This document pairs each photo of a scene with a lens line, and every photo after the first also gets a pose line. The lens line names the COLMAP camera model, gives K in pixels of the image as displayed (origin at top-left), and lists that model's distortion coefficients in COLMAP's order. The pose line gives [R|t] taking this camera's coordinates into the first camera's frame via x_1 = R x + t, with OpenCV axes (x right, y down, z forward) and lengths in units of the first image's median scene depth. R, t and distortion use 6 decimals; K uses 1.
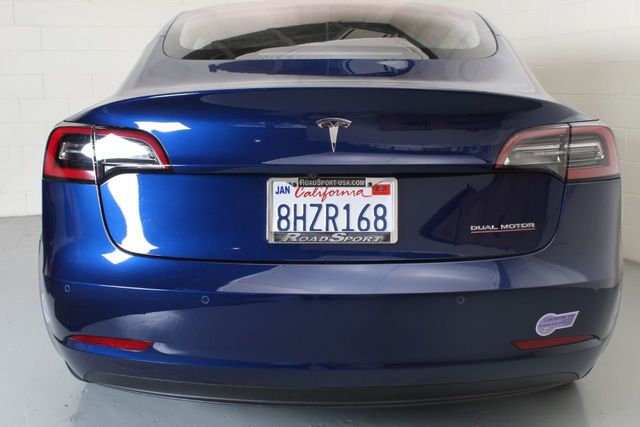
lens RADIAL K [[667.0, 0, 317.4], [0, 667.0, 198.4], [0, 0, 1]] dist [0.030193, -0.004887]
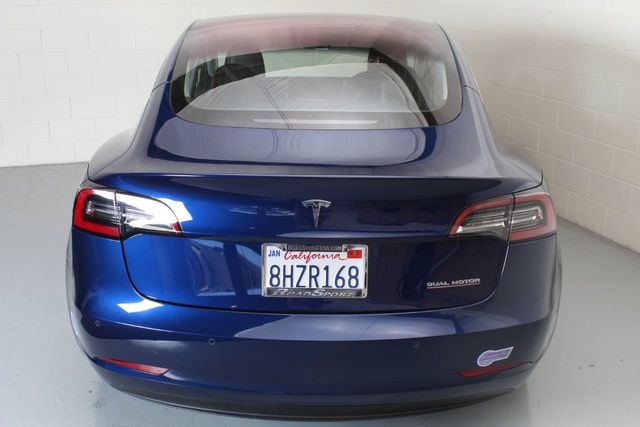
lens RADIAL K [[667.0, 0, 317.4], [0, 667.0, 198.4], [0, 0, 1]] dist [0.030193, -0.004887]
pose [[0.999845, 0.013194, 0.011667, 0.011545], [-0.014513, 0.992497, 0.121408, -0.261881], [-0.009978, -0.121558, 0.992534, -0.199614]]
